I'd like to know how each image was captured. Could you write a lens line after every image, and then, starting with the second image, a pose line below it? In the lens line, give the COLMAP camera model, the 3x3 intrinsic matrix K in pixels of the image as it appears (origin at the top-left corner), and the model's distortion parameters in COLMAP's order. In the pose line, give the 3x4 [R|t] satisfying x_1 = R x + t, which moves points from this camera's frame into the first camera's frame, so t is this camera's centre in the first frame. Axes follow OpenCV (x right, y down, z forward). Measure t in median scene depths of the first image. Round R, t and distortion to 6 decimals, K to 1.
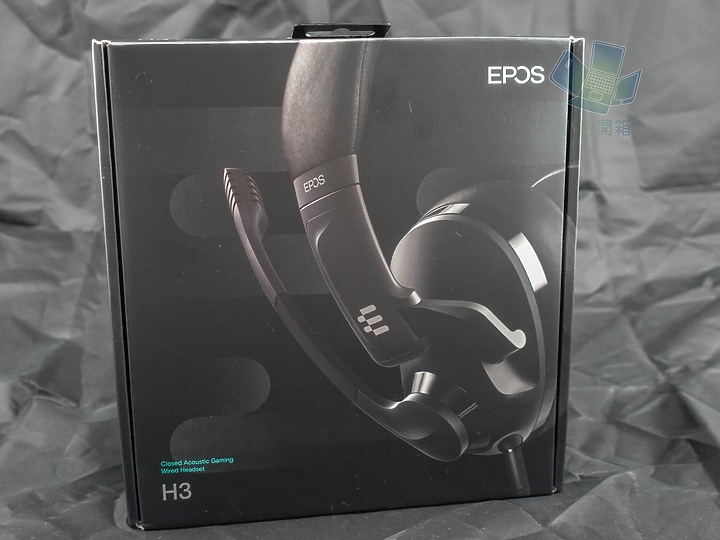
lens RADIAL K [[858.2, 0, 366.0], [0, 858.2, 270.0], [0, 0, 1]] dist [-0.057225, 0.000000]
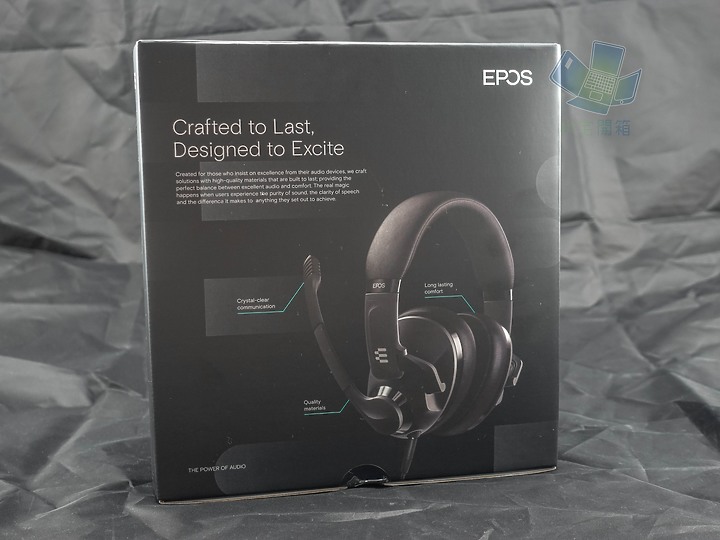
lens RADIAL K [[858.2, 0, 354.5], [0, 858.2, 270.5], [0, 0, 1]] dist [-0.057225, 0.000000]
pose [[0.999874, -0.012406, -0.009930, -0.034854], [0.011158, 0.993053, -0.117134, 0.106480], [0.011315, 0.117008, 0.993067, -0.131420]]
